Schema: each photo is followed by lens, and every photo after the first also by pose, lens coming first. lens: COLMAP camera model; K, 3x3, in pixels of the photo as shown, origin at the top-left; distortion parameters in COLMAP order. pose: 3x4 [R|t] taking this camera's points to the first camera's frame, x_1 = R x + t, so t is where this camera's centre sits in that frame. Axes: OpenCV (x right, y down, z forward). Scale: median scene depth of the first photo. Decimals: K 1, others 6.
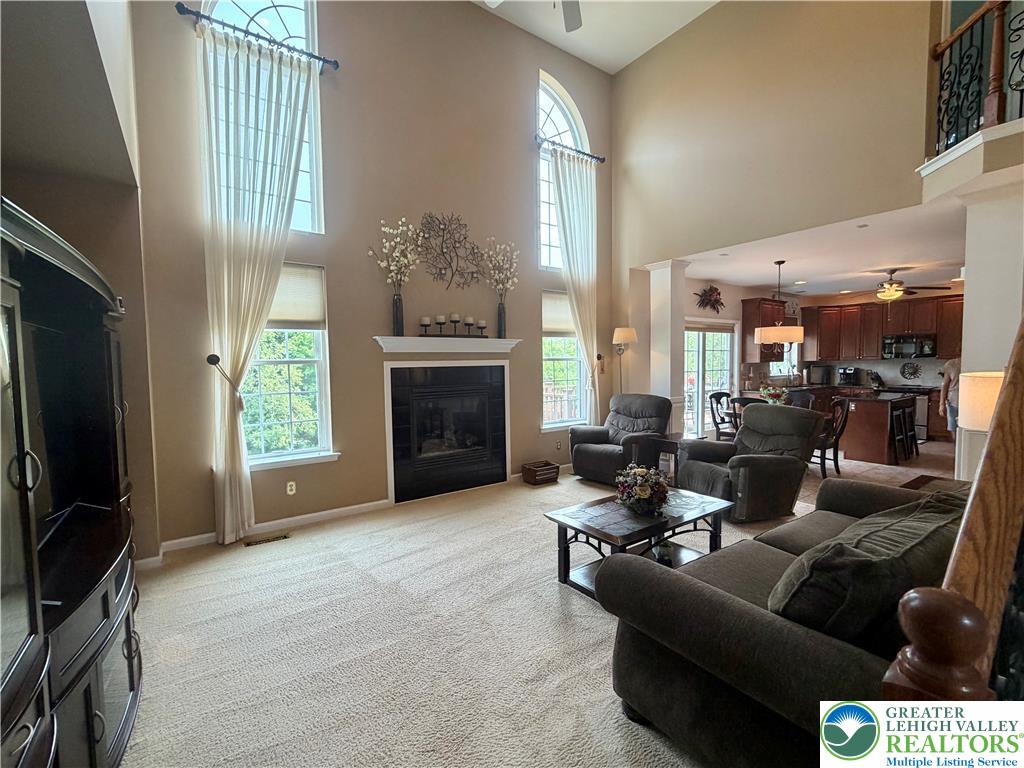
lens RADIAL K [[451.1, 0, 515.1], [0, 451.1, 385.4], [0, 0, 1]] dist [0.001112, 0.000123]
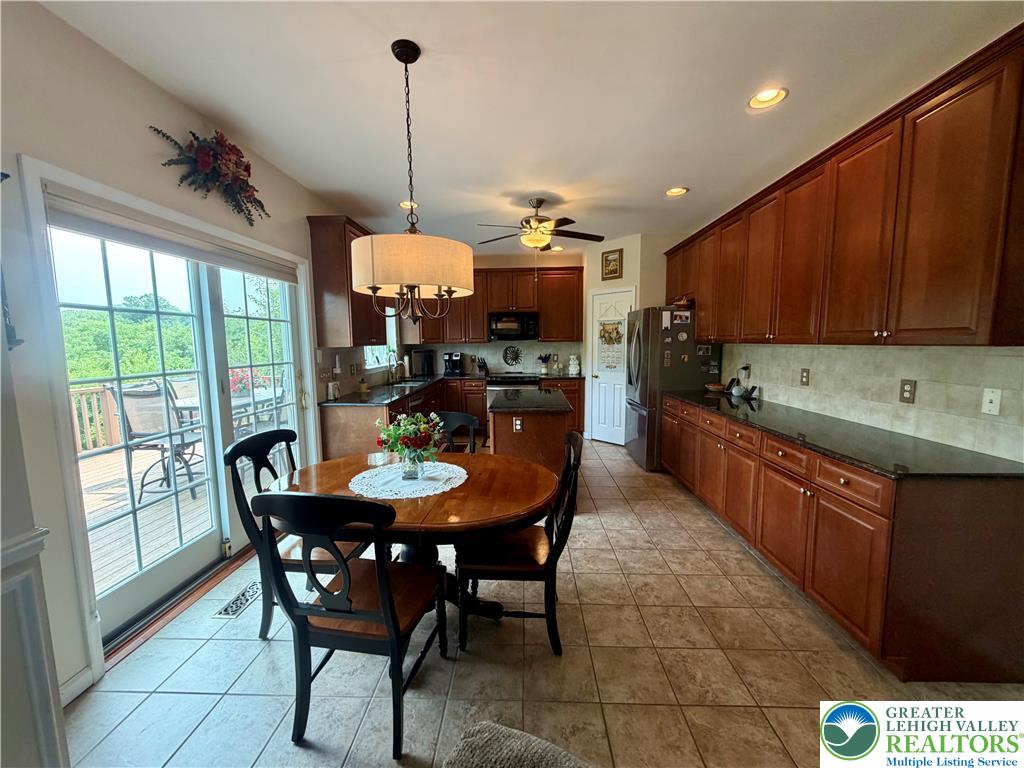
lens RADIAL K [[407.2, 0, 507.8], [0, 407.2, 388.7], [0, 0, 1]] dist [-0.002132, -0.000054]
pose [[0.621160, -0.085037, 0.779056, 0.296615], [0.043853, 0.996309, 0.073787, -0.030595], [-0.782456, -0.011670, 0.622597, 0.592454]]
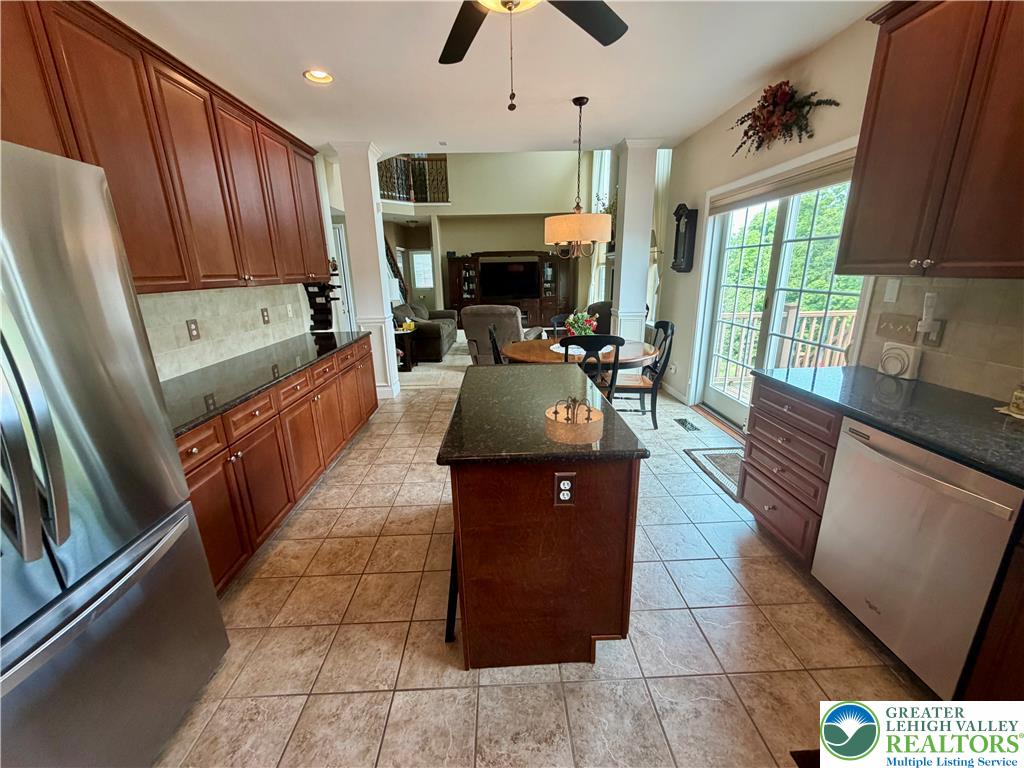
lens RADIAL K [[407.2, 0, 507.8], [0, 407.2, 388.7], [0, 0, 1]] dist [-0.002132, -0.000054]
pose [[-0.563470, 0.253540, -0.786269, 0.922600], [-0.014365, 0.948591, 0.316177, -0.063233], [0.826012, 0.189451, -0.530861, 1.014756]]
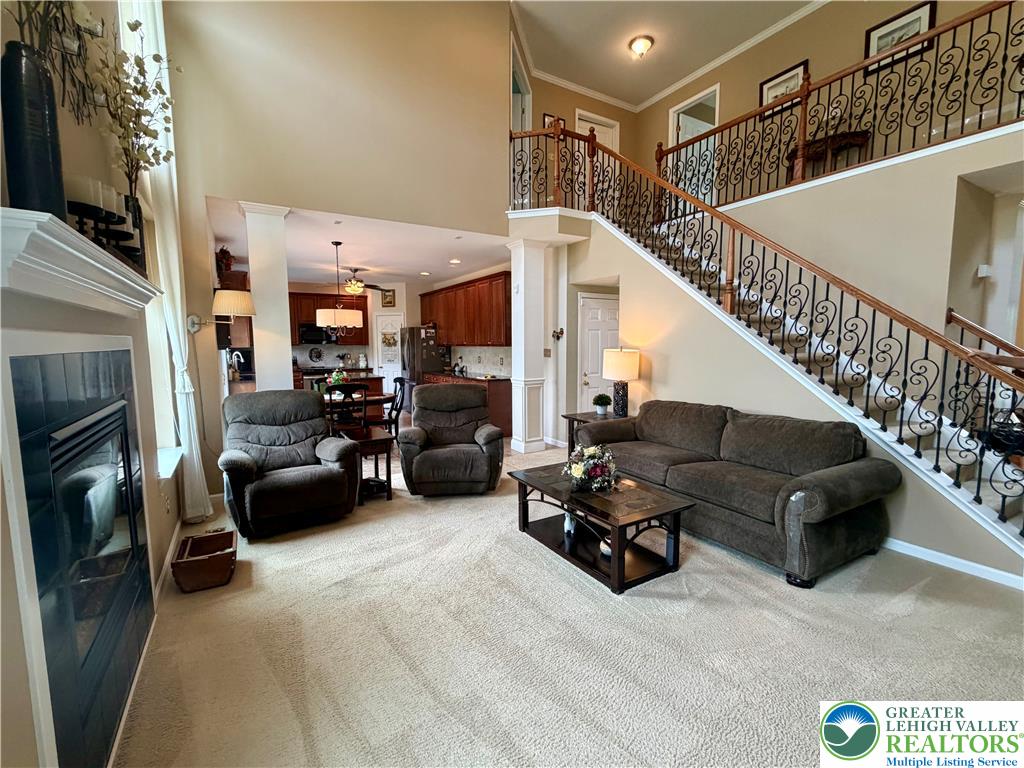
lens RADIAL K [[451.1, 0, 515.1], [0, 451.1, 385.4], [0, 0, 1]] dist [0.001112, 0.000123]
pose [[0.078764, -0.081050, 0.993593, -0.295810], [0.054975, 0.995526, 0.076850, -0.016901], [-0.995376, 0.048570, 0.082867, 0.438369]]
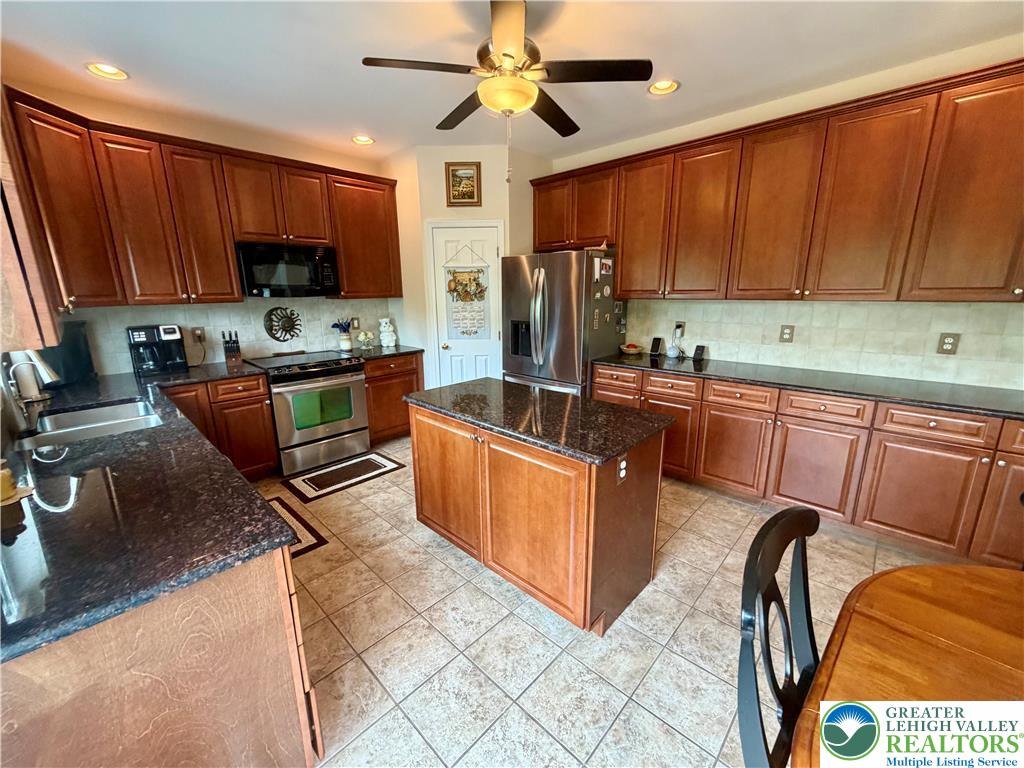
lens RADIAL K [[412.4, 0, 505.4], [0, 412.4, 383.6], [0, 0, 1]] dist [0.002402, 0.000274]
pose [[-0.183297, -0.209292, 0.960520, 0.444890], [0.064689, 0.972389, 0.224223, -0.060394], [-0.980927, 0.103235, -0.164697, 0.954619]]
